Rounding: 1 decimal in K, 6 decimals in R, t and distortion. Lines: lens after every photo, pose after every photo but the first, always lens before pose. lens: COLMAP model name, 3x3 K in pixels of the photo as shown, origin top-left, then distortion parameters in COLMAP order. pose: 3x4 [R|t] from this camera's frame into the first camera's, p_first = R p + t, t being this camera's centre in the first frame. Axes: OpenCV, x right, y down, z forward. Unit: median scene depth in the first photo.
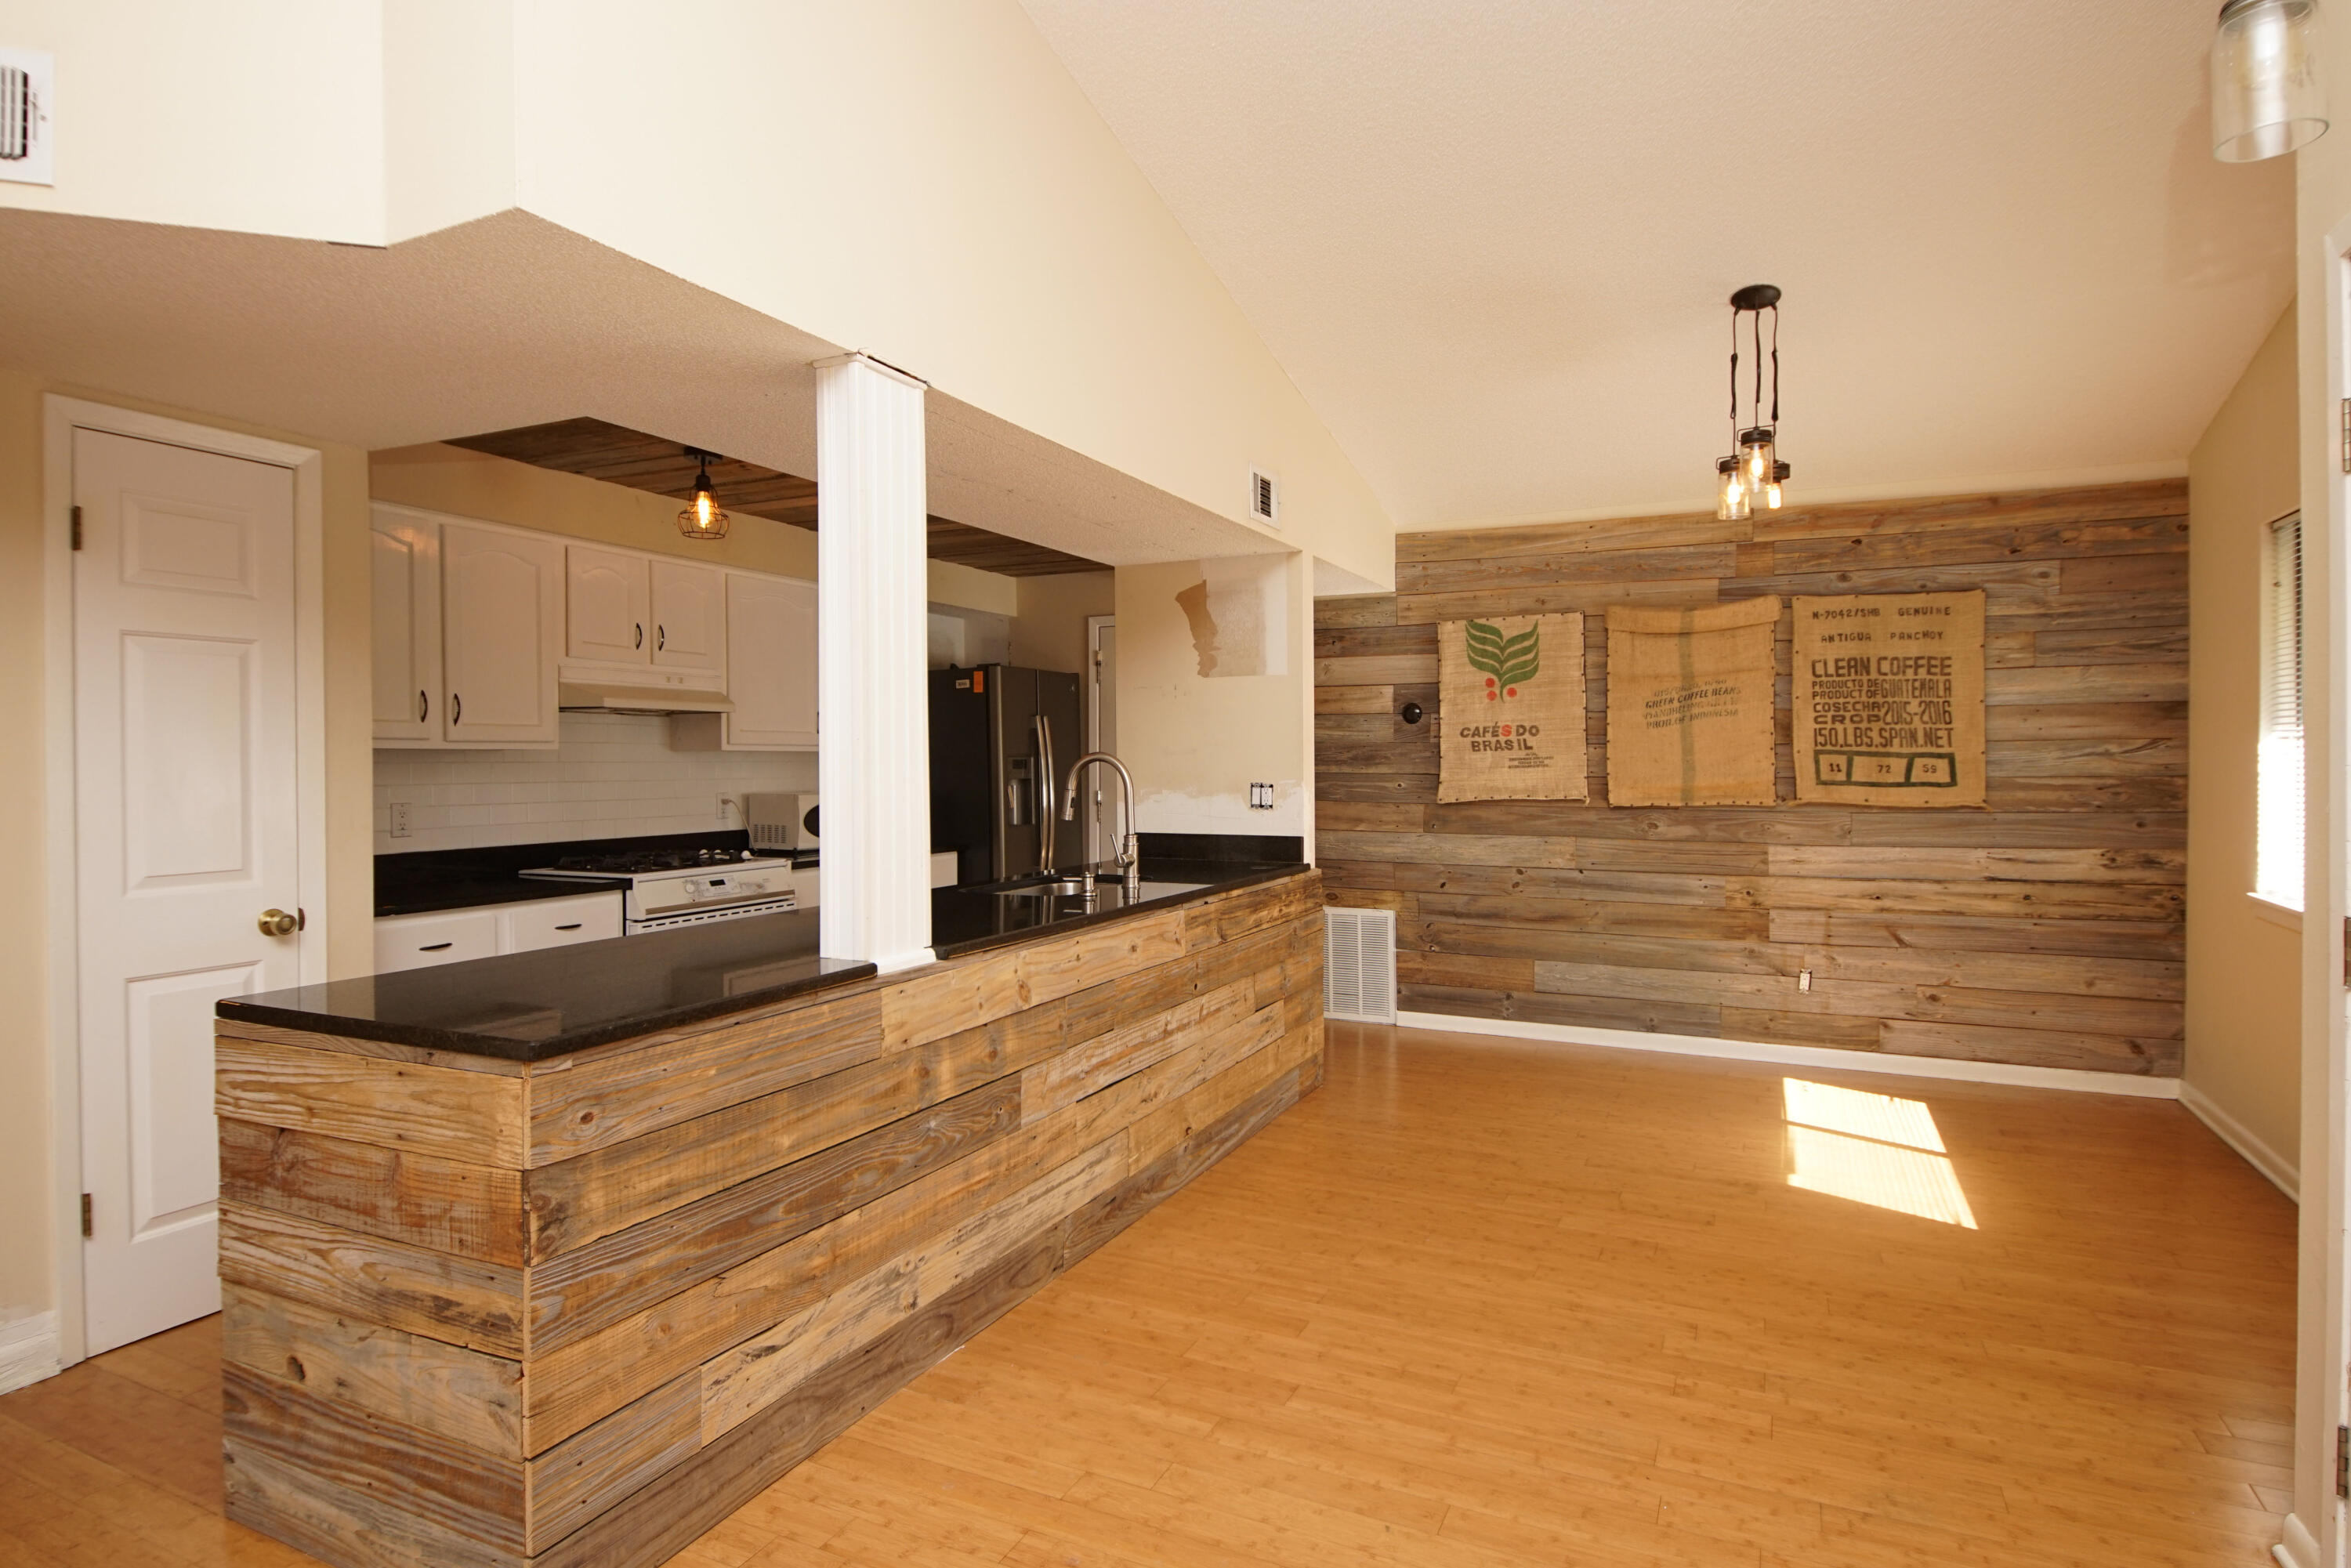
lens RADIAL K [[1265.5, 0, 1145.9], [0, 1265.5, 771.7], [0, 0, 1]] dist [0.033613, -0.027808]
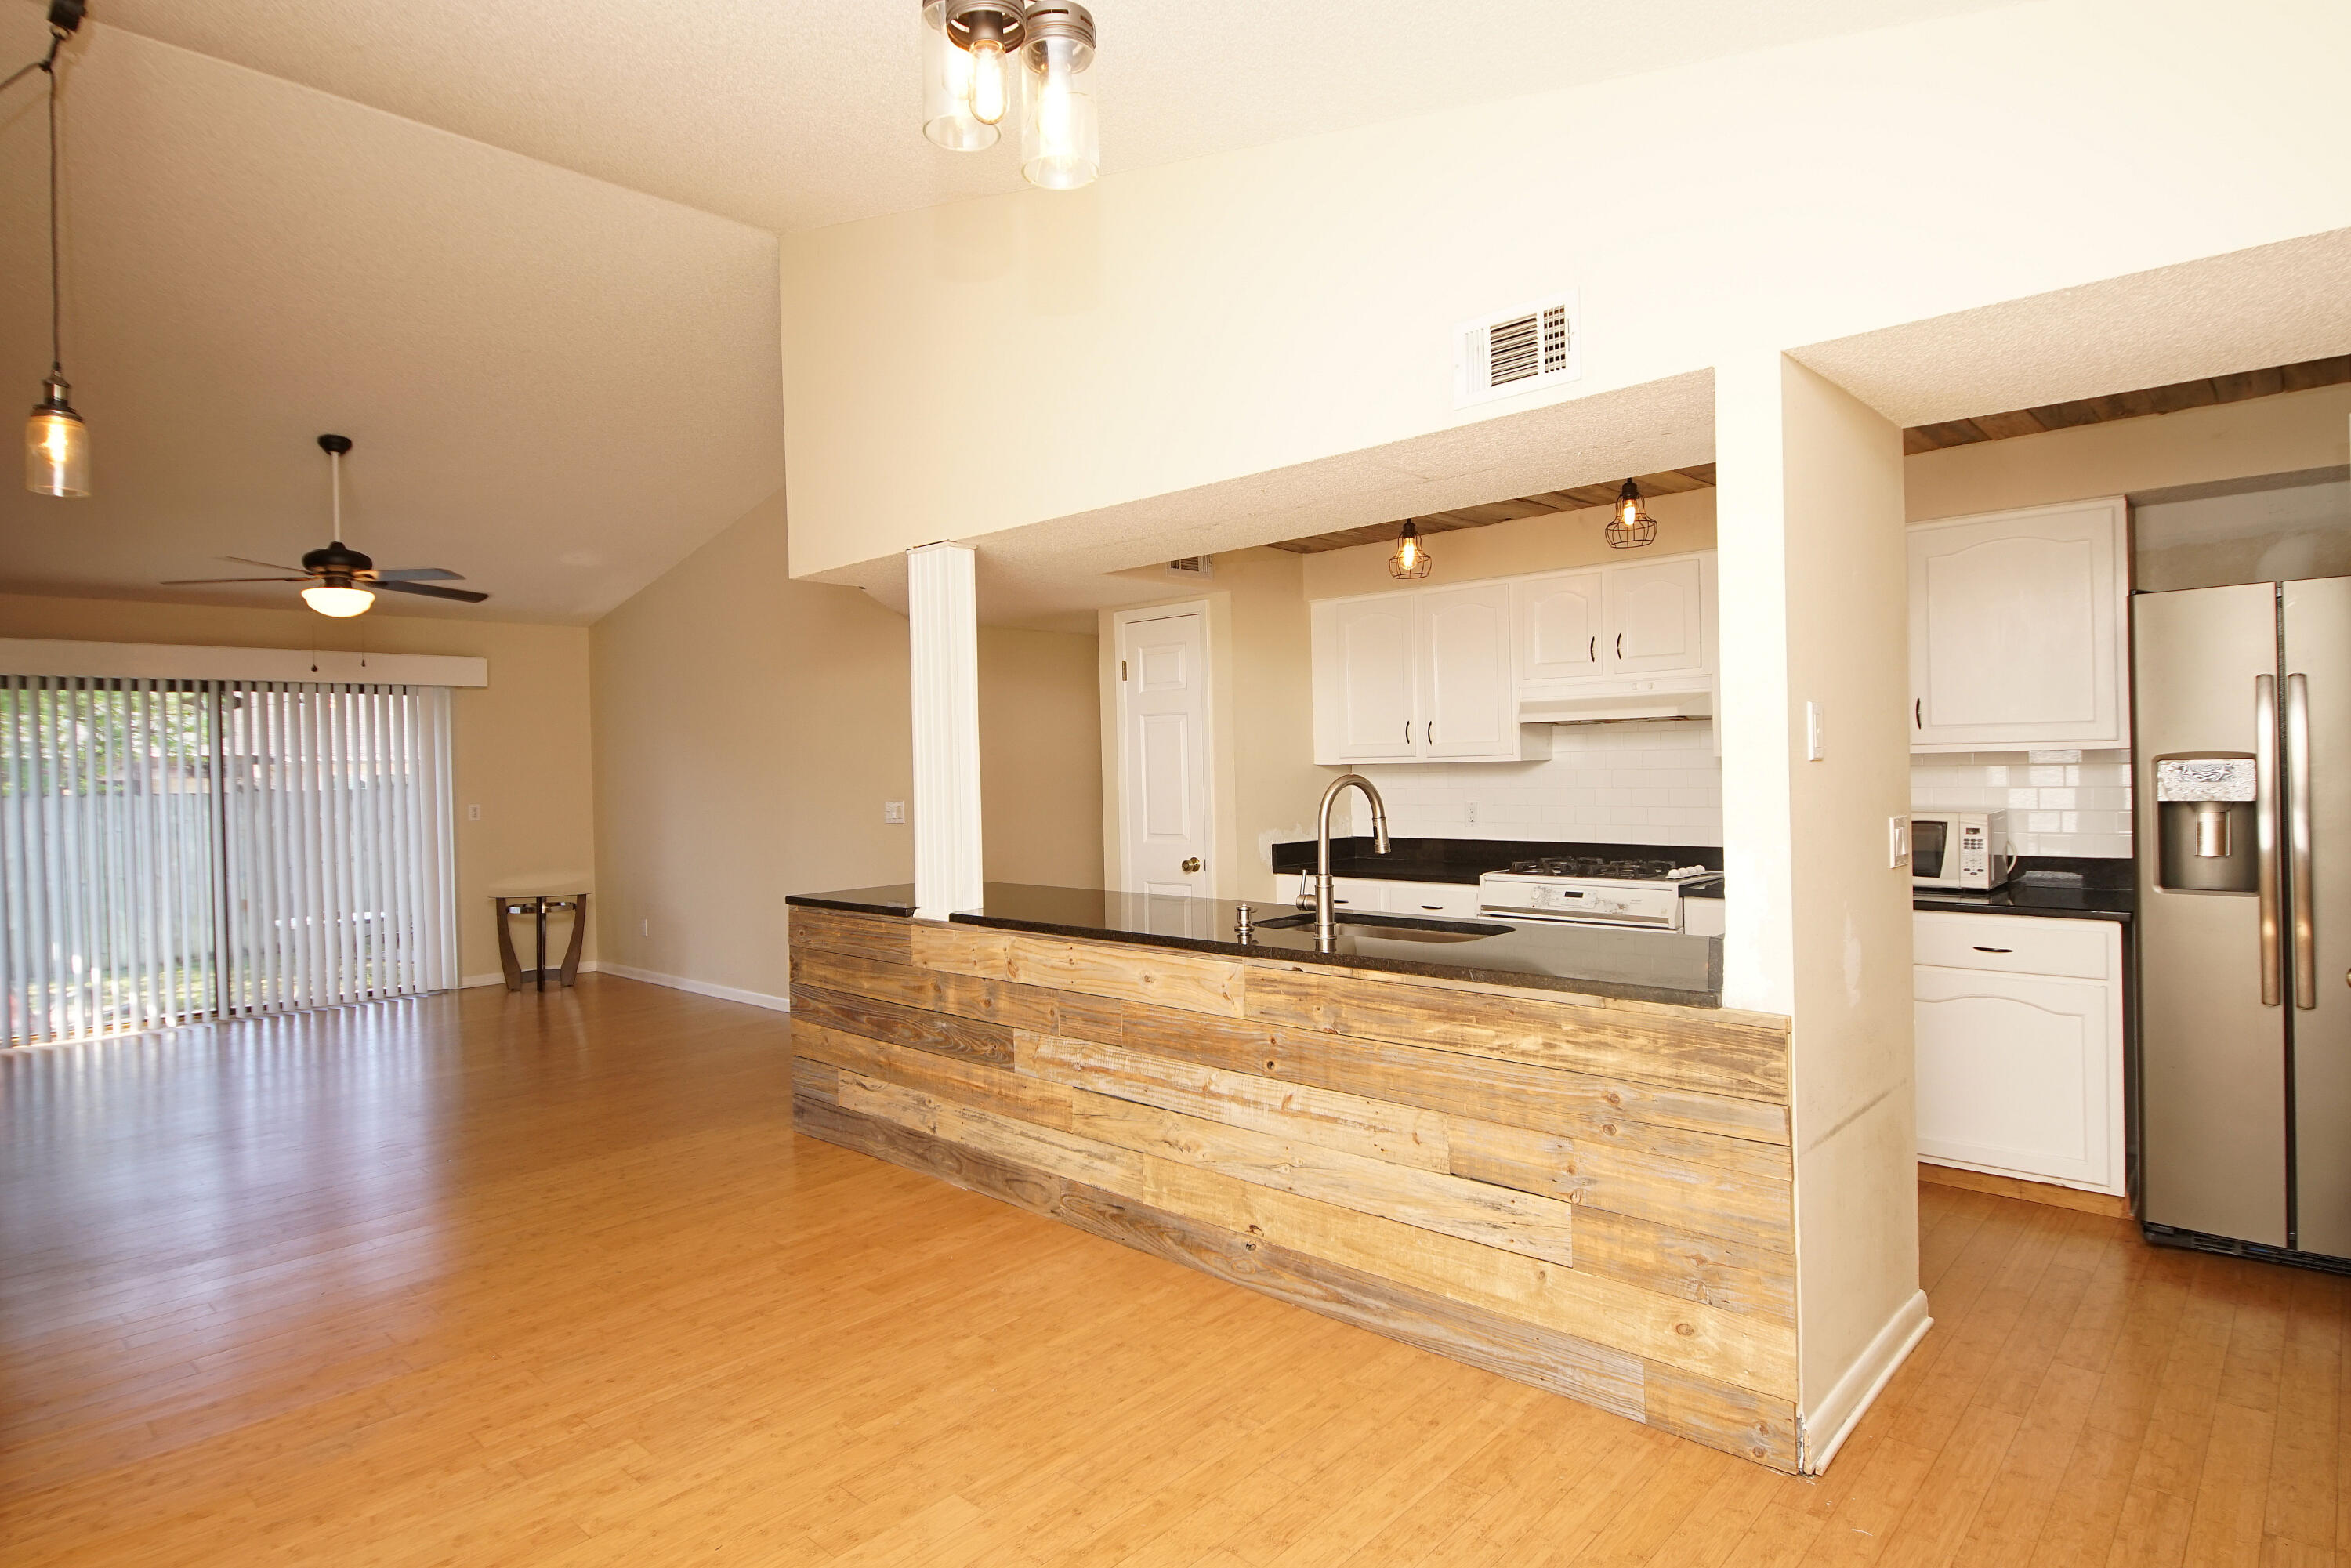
lens RADIAL K [[1265.5, 0, 1164.7], [0, 1265.5, 775.8], [0, 0, 1]] dist [0.033613, -0.027808]
pose [[-0.295666, 0.019504, -0.955092, 0.679420], [0.015778, 0.999755, 0.015532, -0.024825], [0.955161, -0.010477, -0.295901, 0.957727]]
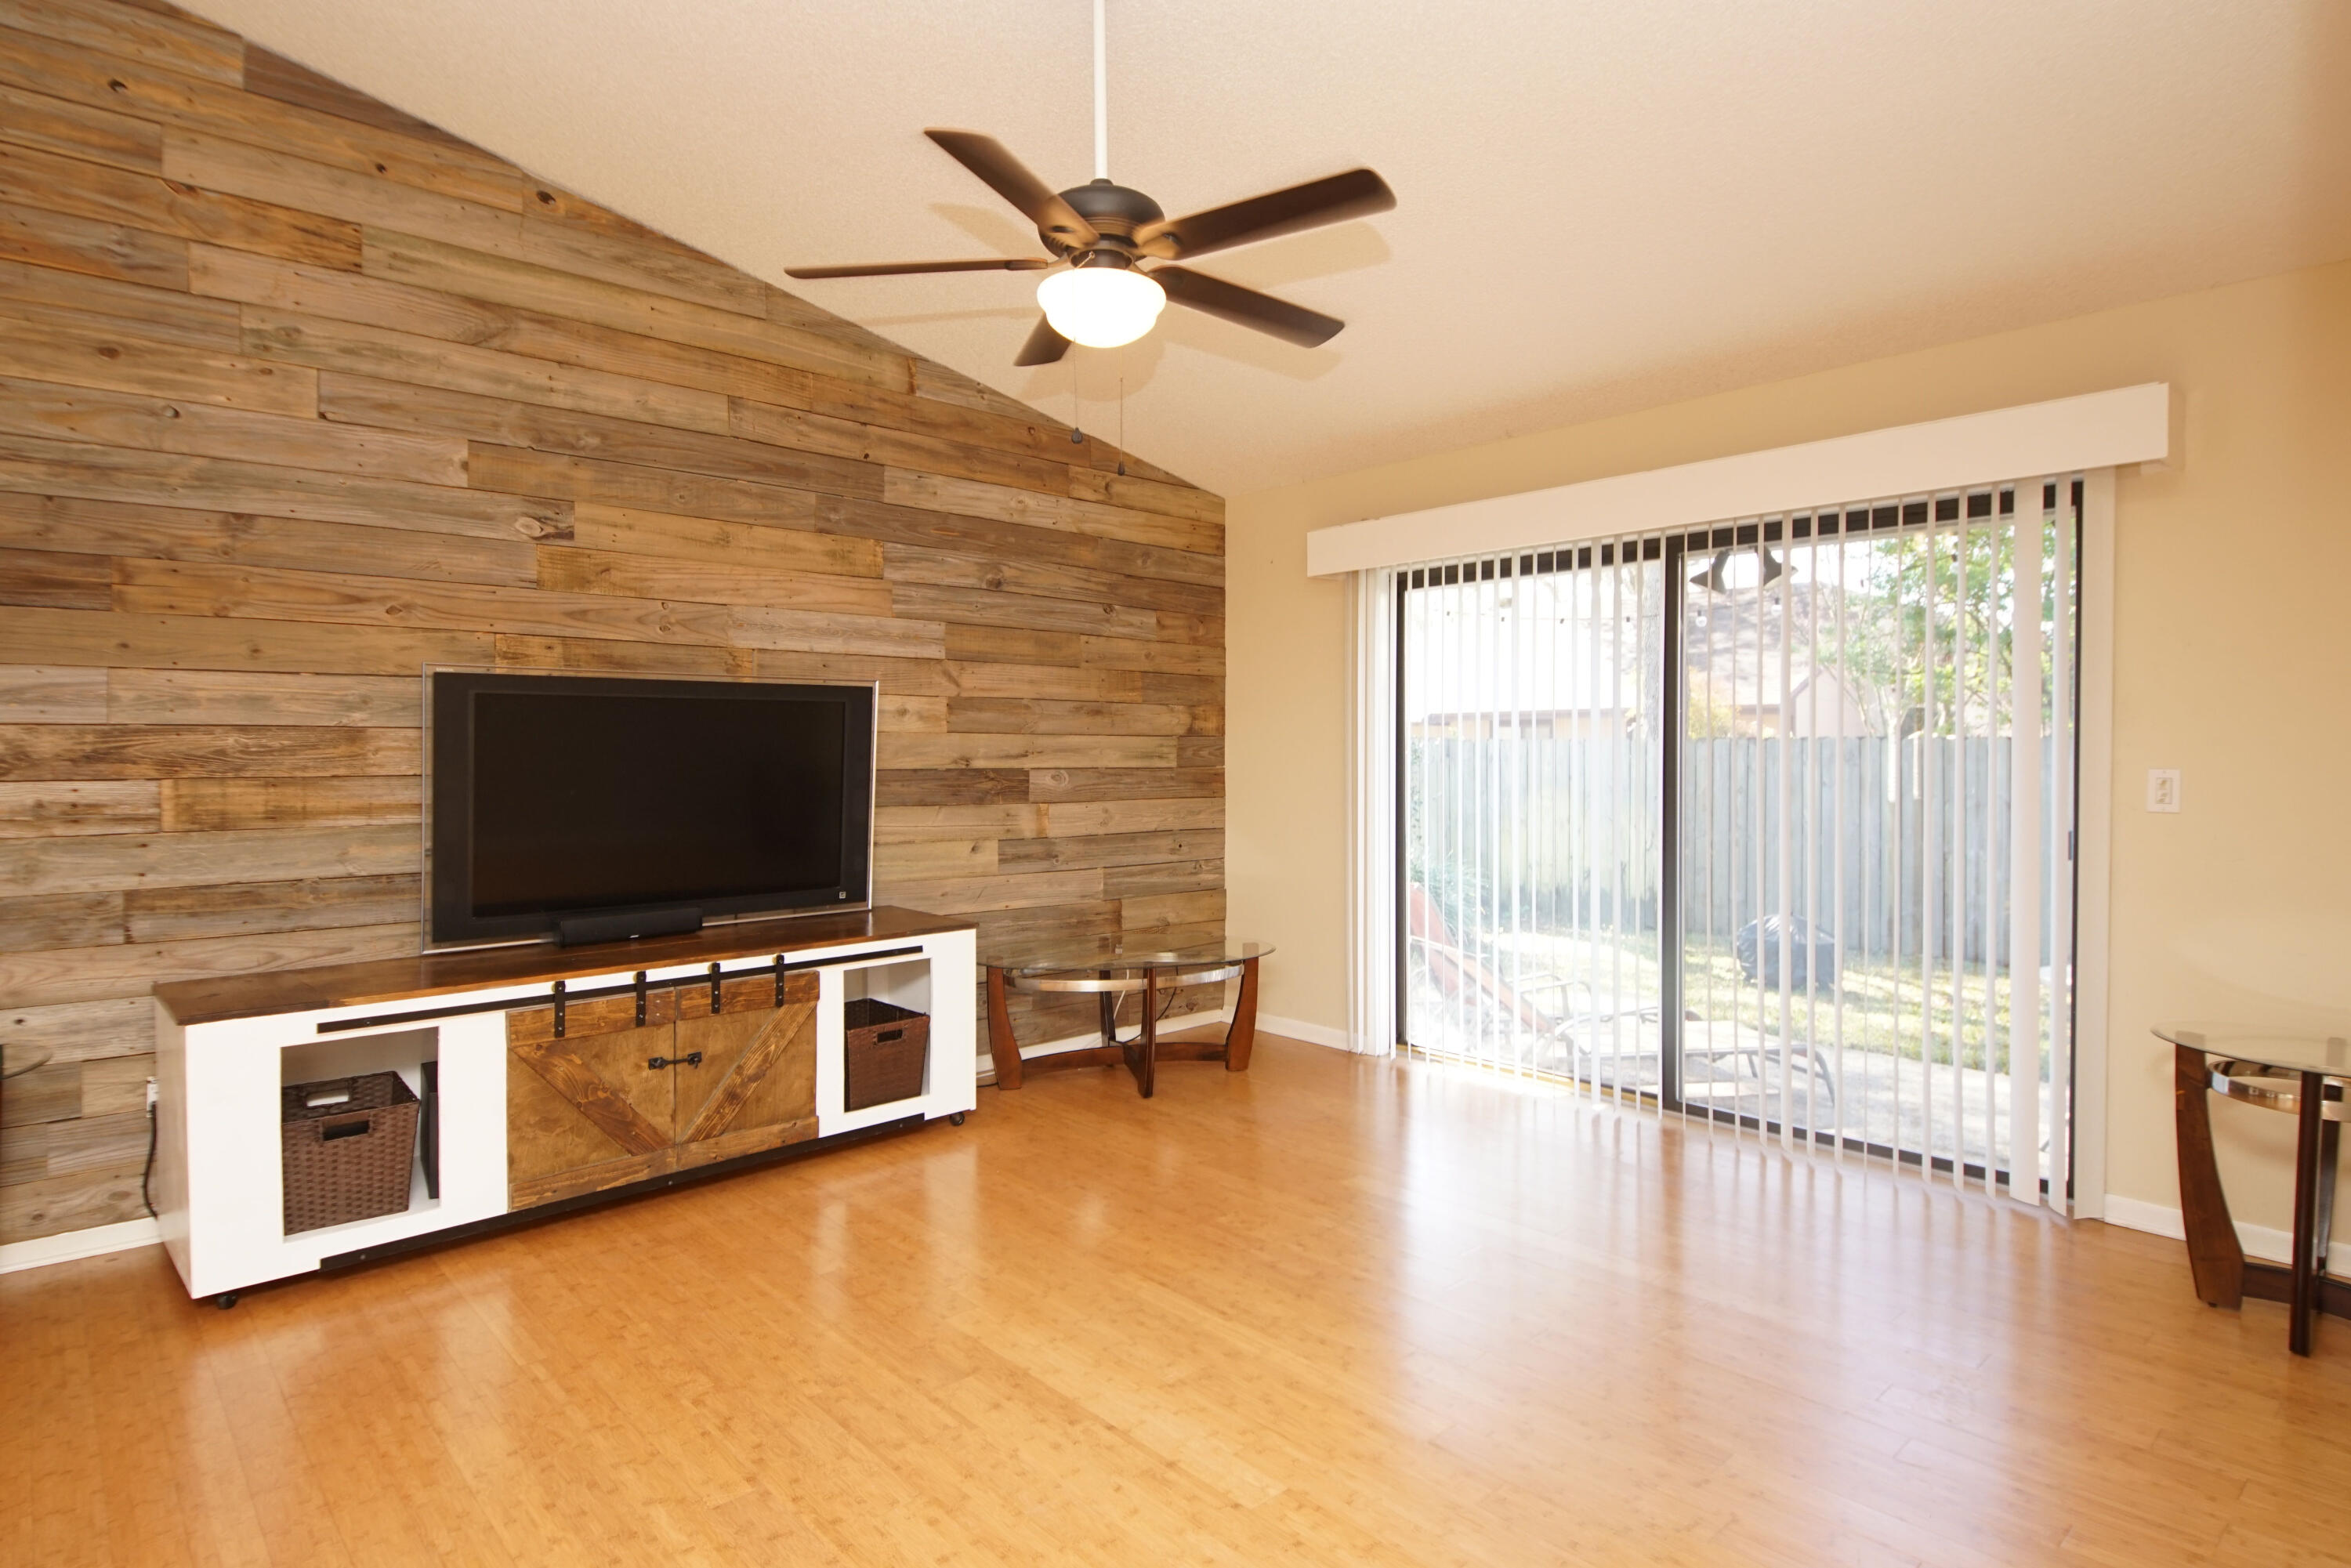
lens RADIAL K [[1265.5, 0, 1139.8], [0, 1265.5, 772.6], [0, 0, 1]] dist [0.033613, -0.027808]
pose [[-0.926231, -0.000626, 0.376957, -0.459476], [0.011229, 0.999509, 0.029251, 0.001727], [-0.376790, 0.031326, -0.925769, 0.378795]]
